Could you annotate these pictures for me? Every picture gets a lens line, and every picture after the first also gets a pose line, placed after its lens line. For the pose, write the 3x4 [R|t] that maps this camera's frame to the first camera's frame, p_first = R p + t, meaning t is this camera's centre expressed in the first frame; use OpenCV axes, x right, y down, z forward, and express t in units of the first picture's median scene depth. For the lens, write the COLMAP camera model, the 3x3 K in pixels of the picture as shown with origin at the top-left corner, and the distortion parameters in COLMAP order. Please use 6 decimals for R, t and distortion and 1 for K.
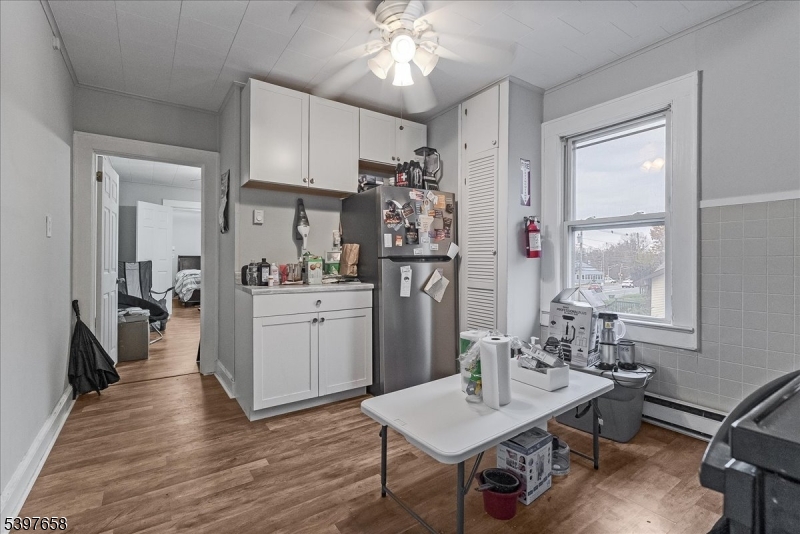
lens RADIAL K [[374.8, 0, 403.5], [0, 374.8, 262.2], [0, 0, 1]] dist [0.000260, 0.000079]
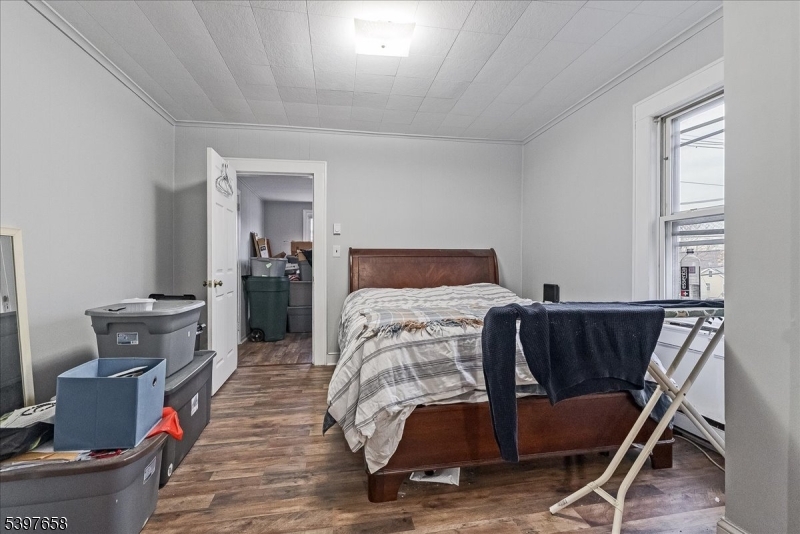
lens RADIAL K [[374.8, 0, 400.2], [0, 374.8, 262.8], [0, 0, 1]] dist [0.000260, 0.000079]
pose [[0.913056, 0.003329, -0.407822, -0.423416], [-0.002289, 0.999993, 0.003040, -0.005700], [0.407829, -0.001842, 0.913057, 0.716472]]
